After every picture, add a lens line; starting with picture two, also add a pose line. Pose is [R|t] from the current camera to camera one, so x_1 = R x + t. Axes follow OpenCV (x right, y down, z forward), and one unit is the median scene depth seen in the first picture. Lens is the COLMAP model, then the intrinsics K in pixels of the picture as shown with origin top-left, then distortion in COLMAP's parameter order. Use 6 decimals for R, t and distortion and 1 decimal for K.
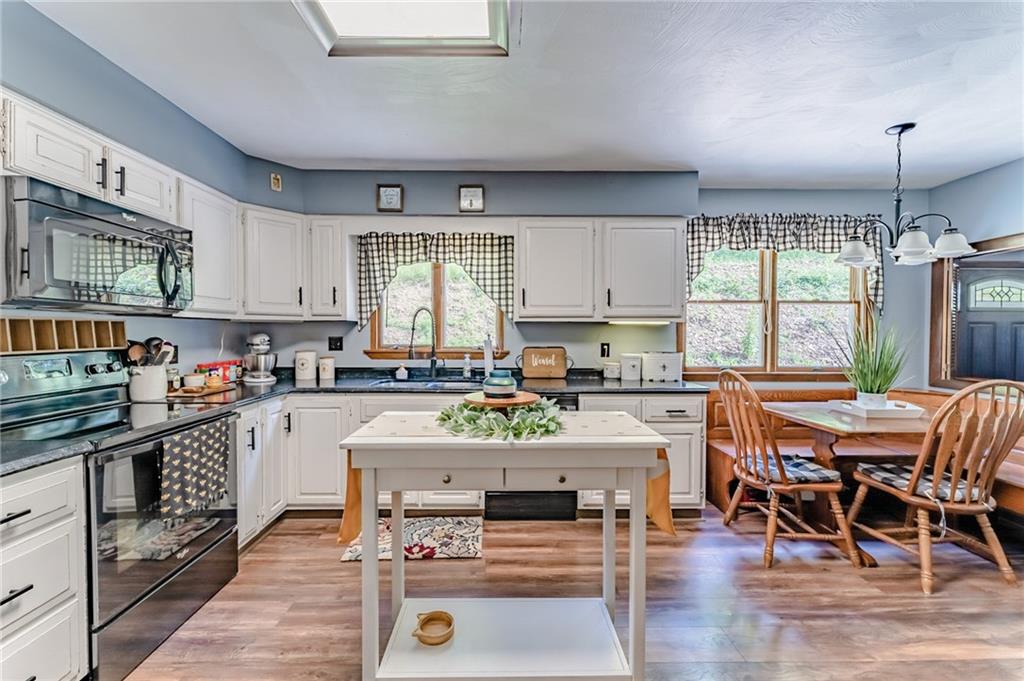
lens RADIAL K [[408.2, 0, 498.2], [0, 408.2, 341.0], [0, 0, 1]] dist [0.000247, 0.000053]
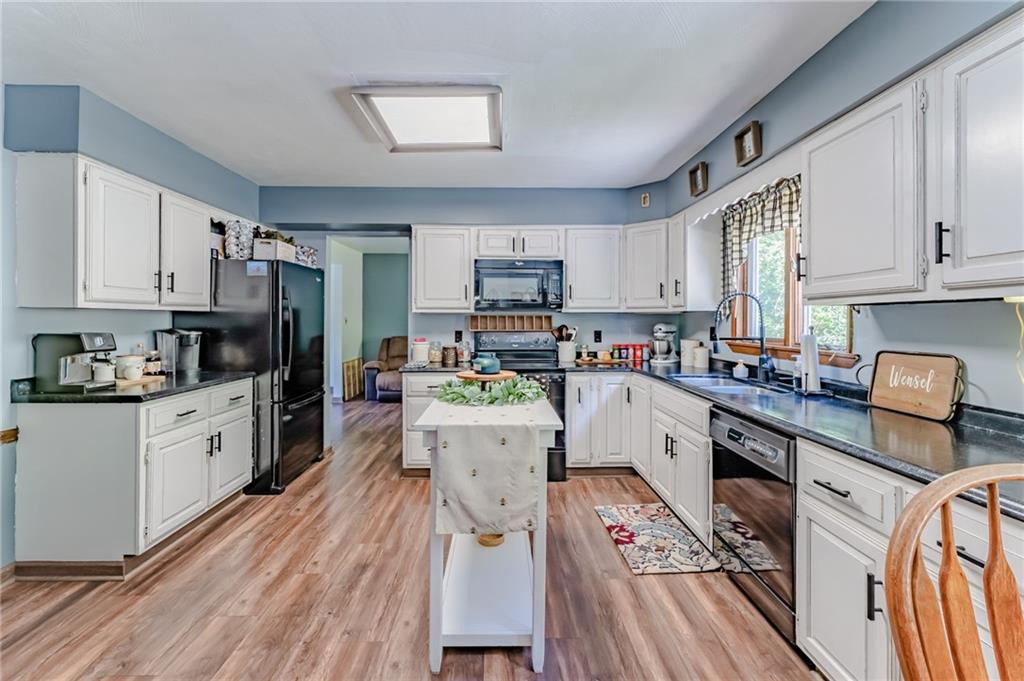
lens RADIAL K [[426.5, 0, 515.0], [0, 426.5, 319.6], [0, 0, 1]] dist [0.001024, -0.000098]
pose [[0.048089, -0.003531, -0.998837, 0.649492], [-0.026365, 0.999641, -0.004804, -0.011351], [0.998495, 0.026566, 0.047979, 0.500756]]
